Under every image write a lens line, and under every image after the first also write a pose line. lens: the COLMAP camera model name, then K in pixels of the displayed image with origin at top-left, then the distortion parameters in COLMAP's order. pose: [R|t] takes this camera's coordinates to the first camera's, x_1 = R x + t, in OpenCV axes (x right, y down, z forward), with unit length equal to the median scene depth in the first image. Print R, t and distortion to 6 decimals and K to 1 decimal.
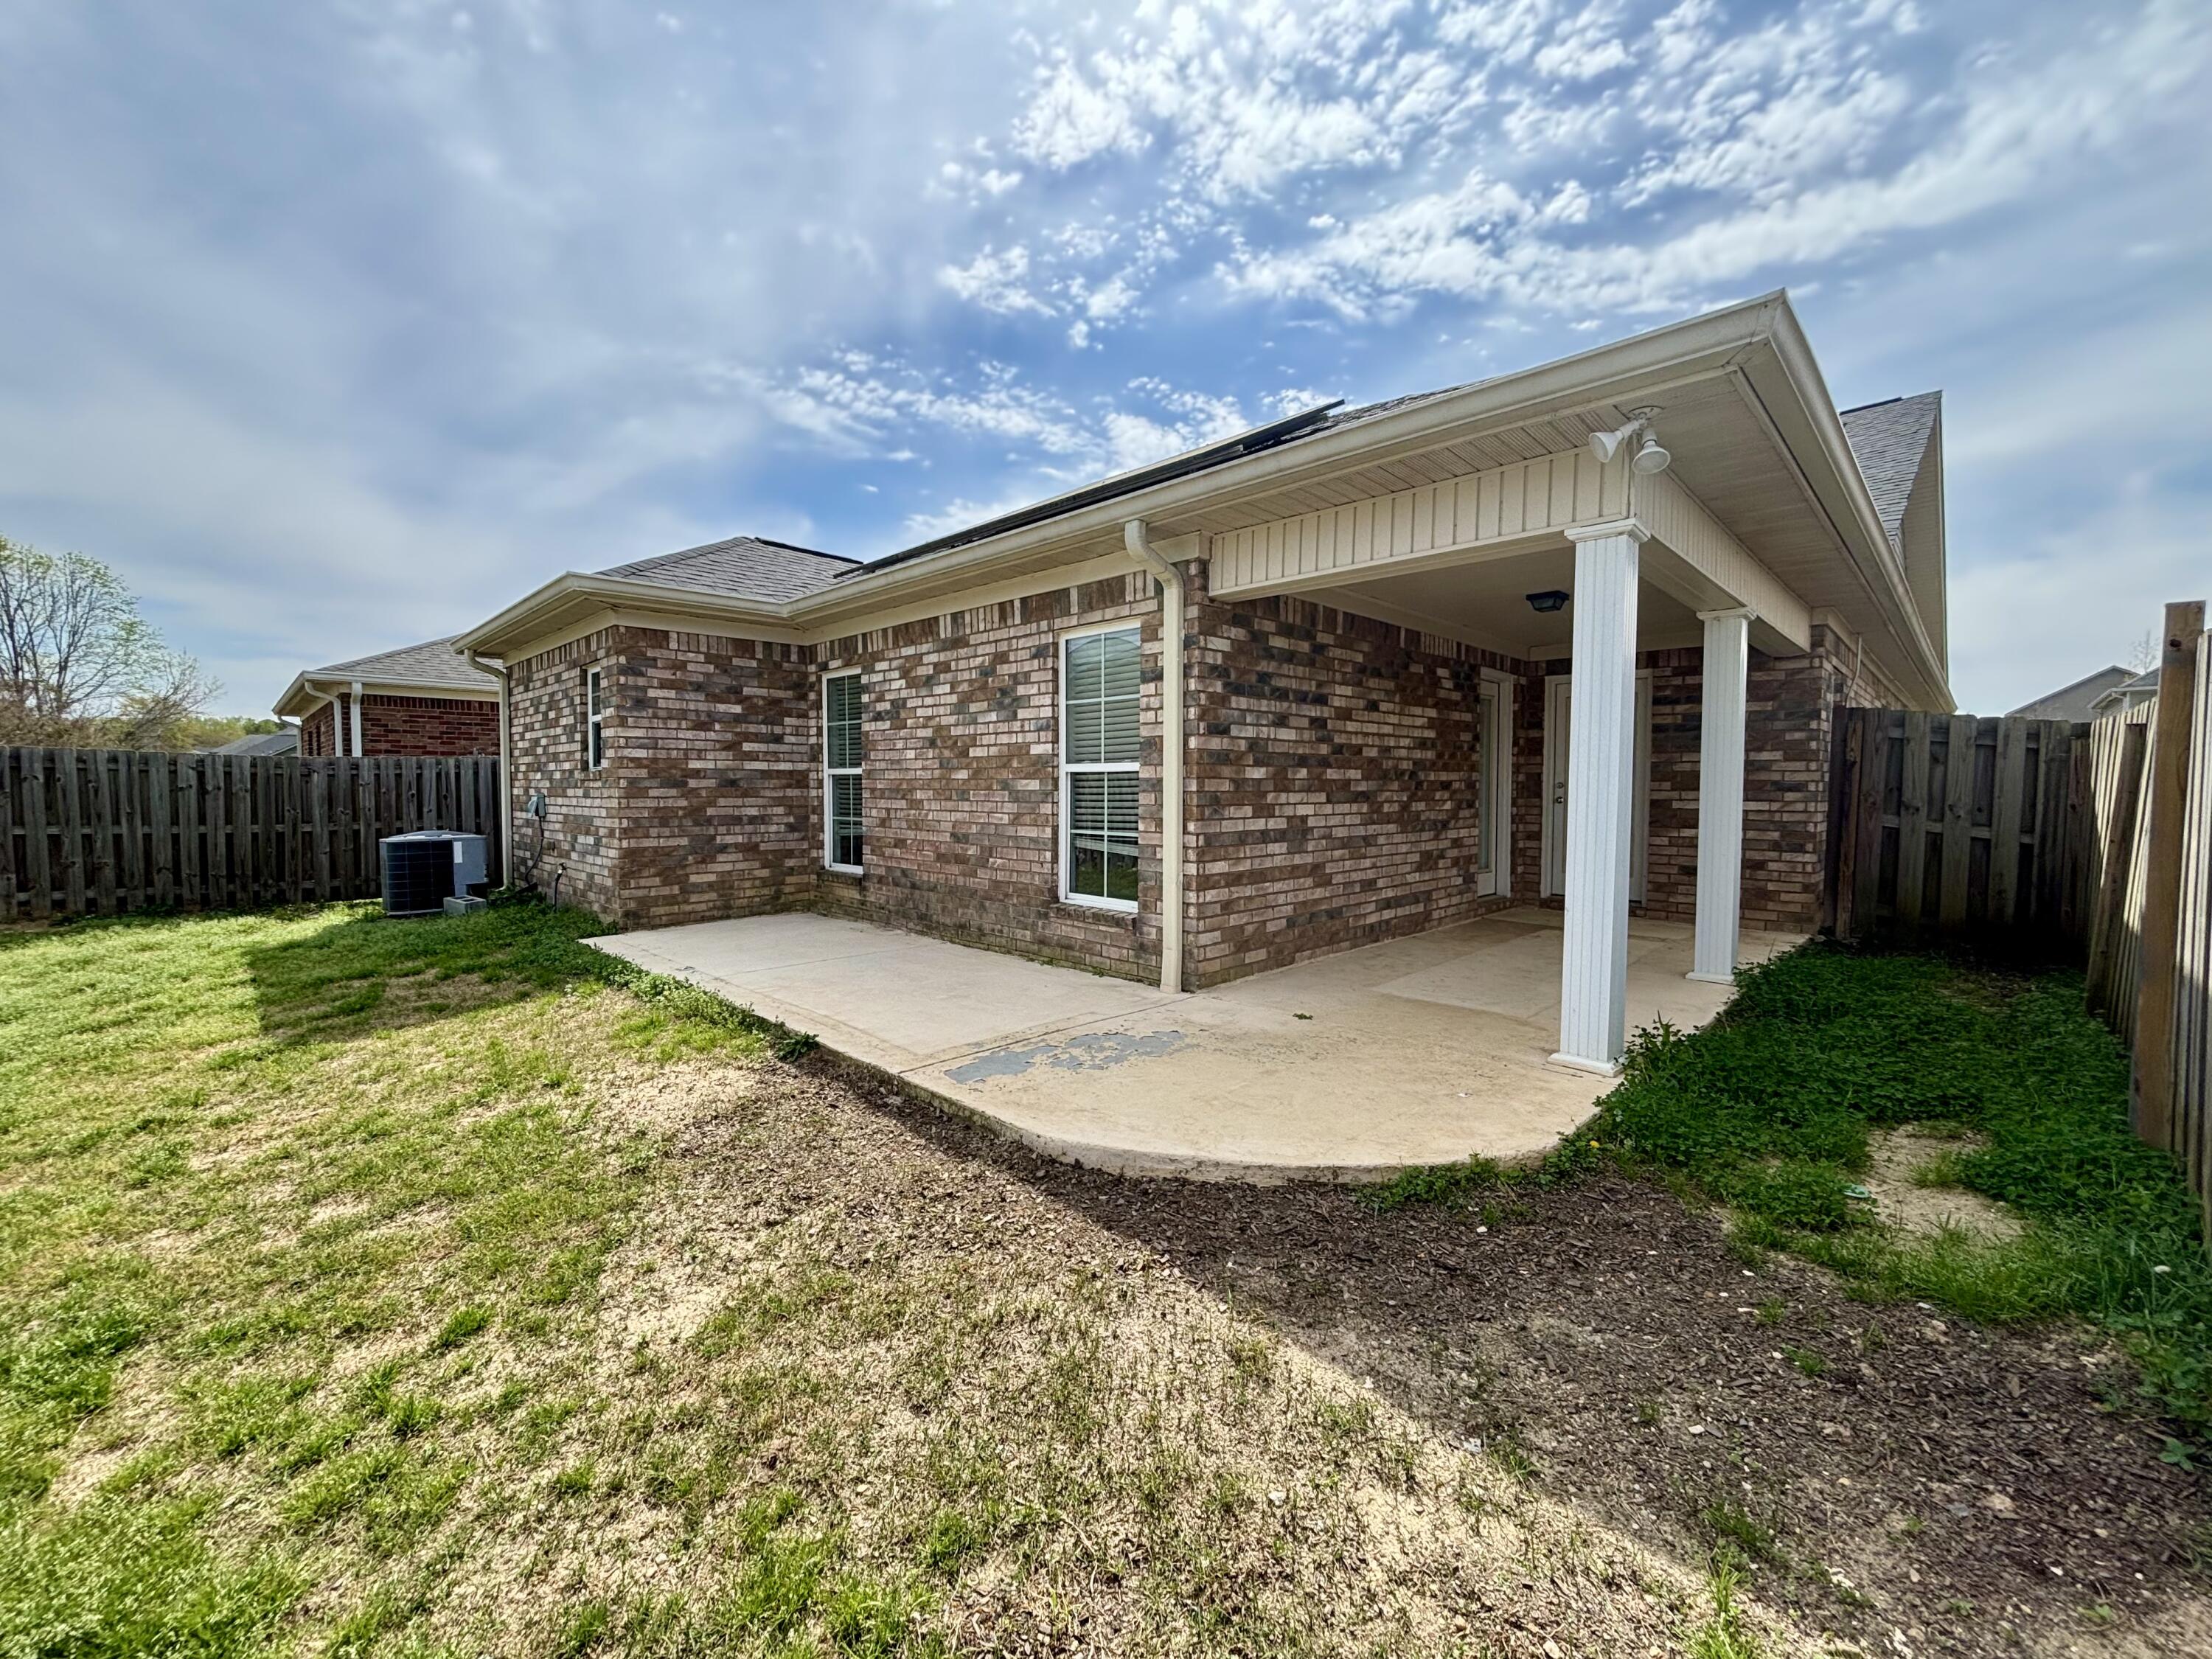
lens RADIAL K [[900.3, 0, 1106.3], [0, 900.3, 825.6], [0, 0, 1]] dist [-0.000610, -0.000647]
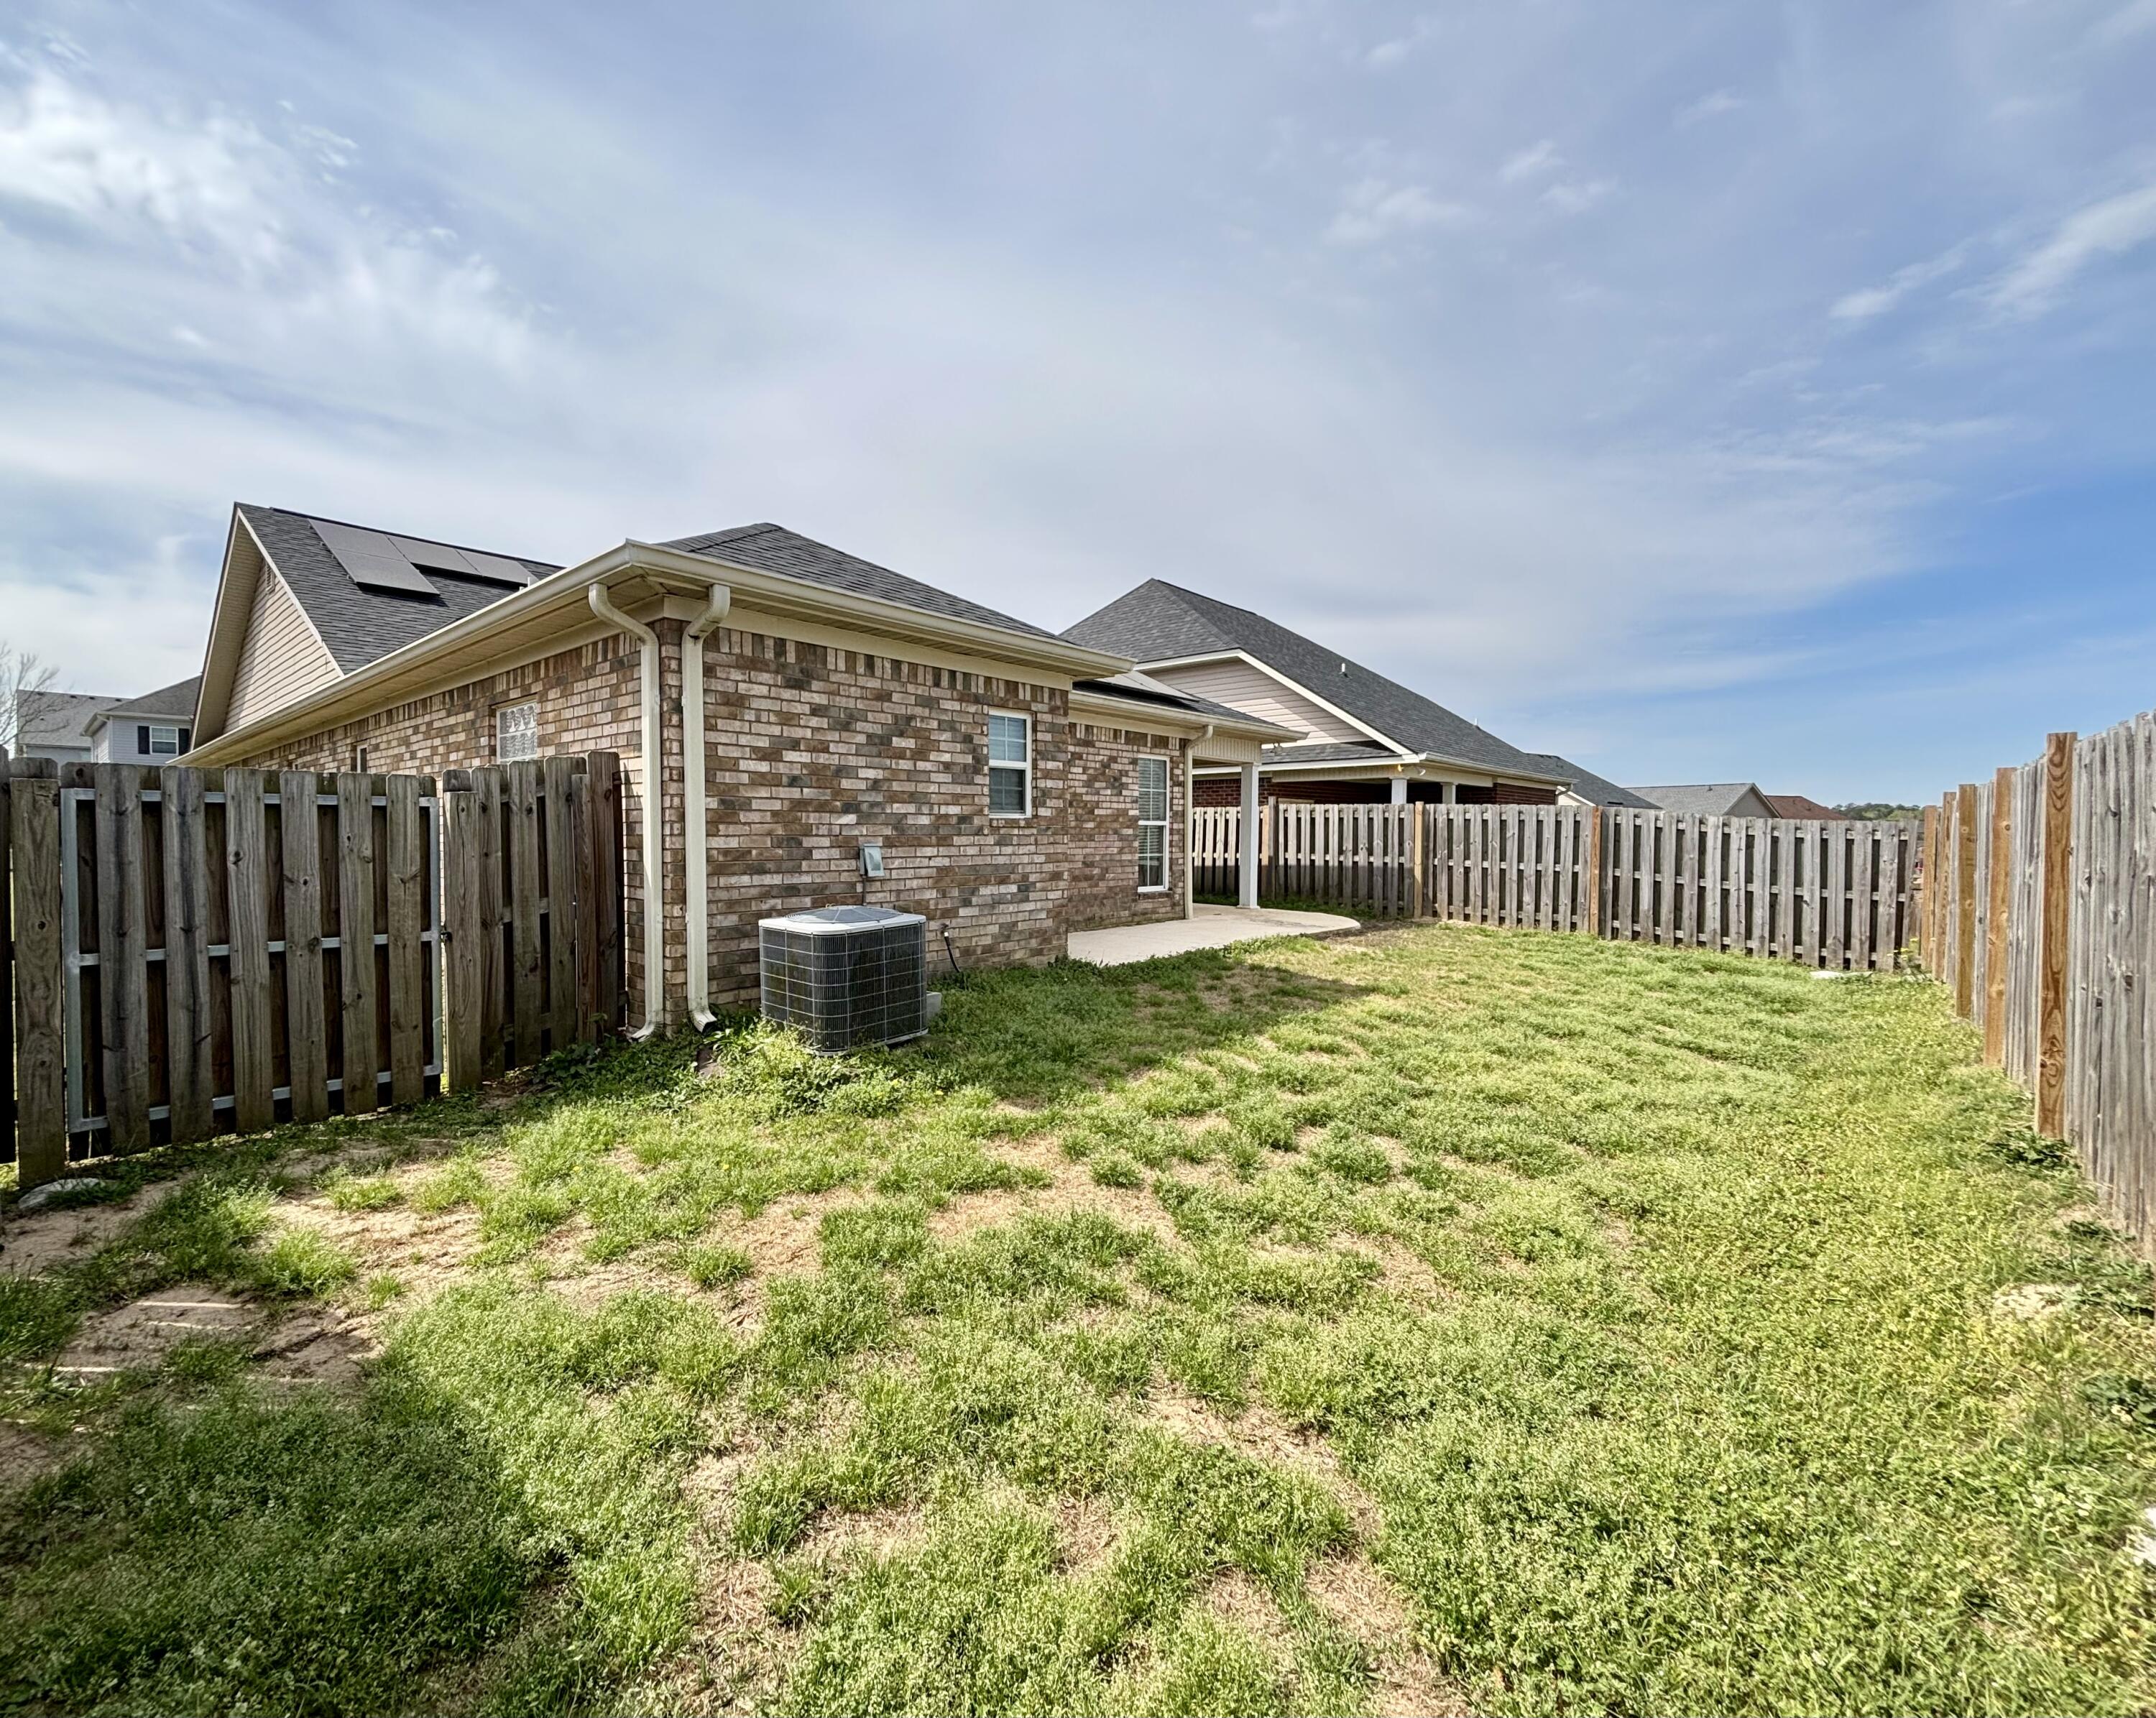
lens RADIAL K [[924.9, 0, 1078.0], [0, 924.9, 859.0], [0, 0, 1]] dist [0.001156, 0.000417]
pose [[-0.056286, -0.027100, 0.998047, -1.891151], [0.041319, 0.998712, 0.029448, -0.046926], [-0.997559, 0.042896, -0.055094, 1.155820]]
